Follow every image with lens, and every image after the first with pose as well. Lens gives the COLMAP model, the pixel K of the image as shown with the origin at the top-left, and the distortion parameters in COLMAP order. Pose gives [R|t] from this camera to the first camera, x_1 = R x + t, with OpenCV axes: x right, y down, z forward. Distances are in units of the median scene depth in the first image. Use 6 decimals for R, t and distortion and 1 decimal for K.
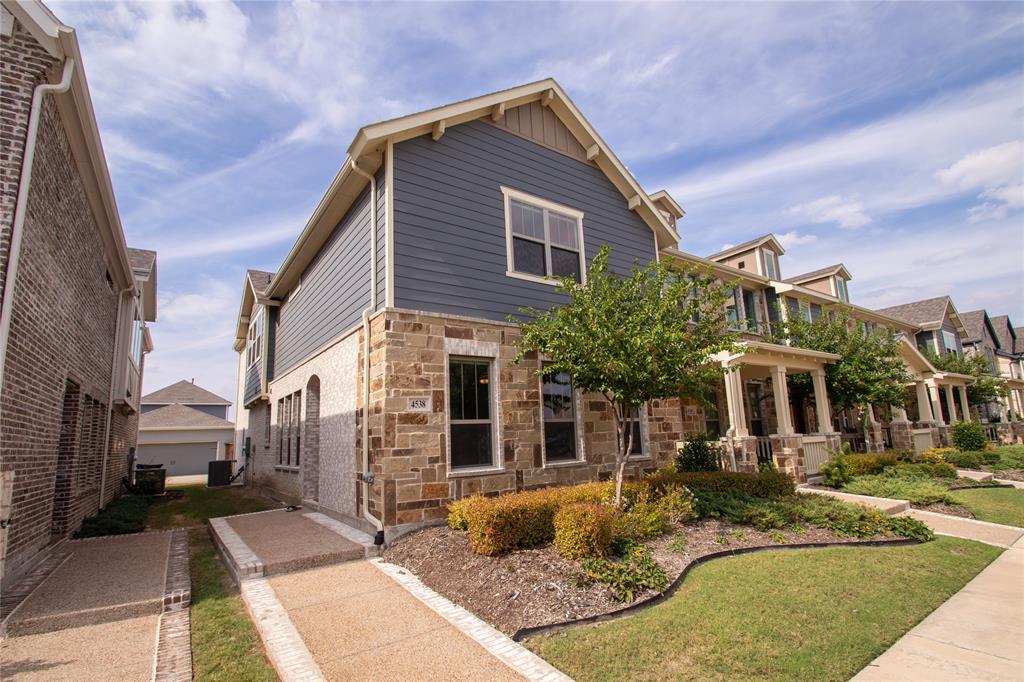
lens RADIAL K [[474.4, 0, 503.6], [0, 474.4, 359.6], [0, 0, 1]] dist [0.022809, -0.023381]
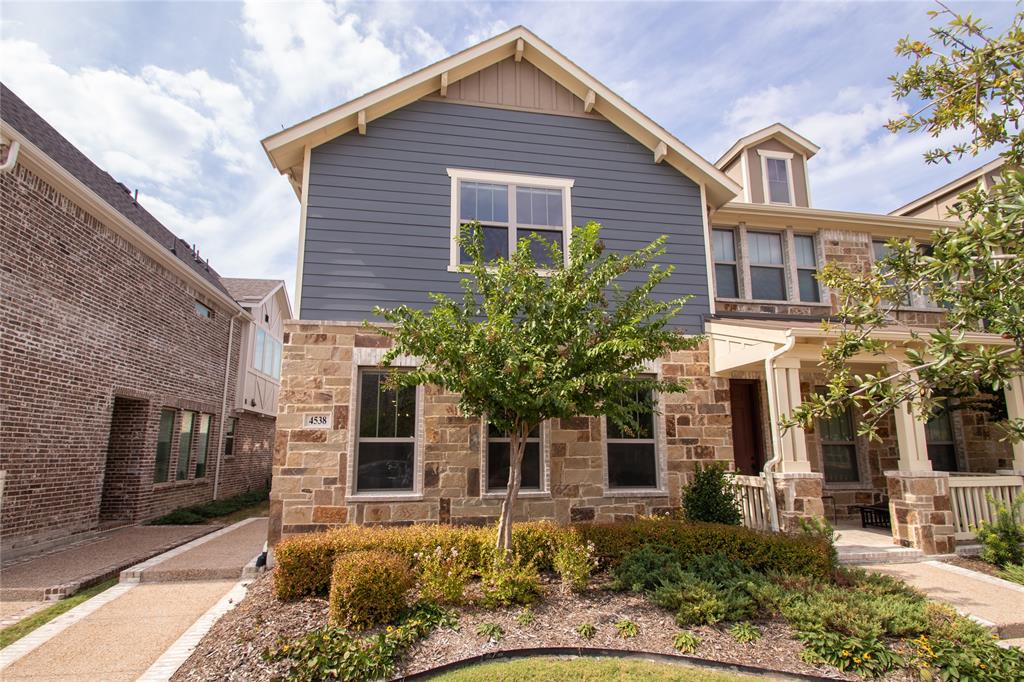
lens RADIAL K [[499.0, 0, 506.7], [0, 499.0, 361.9], [0, 0, 1]] dist [0.023375, -0.021911]
pose [[0.904008, -0.035319, -0.426055, 0.531983], [0.035378, 0.999344, -0.007778, -0.000693], [0.426050, -0.008041, 0.904664, 0.243261]]
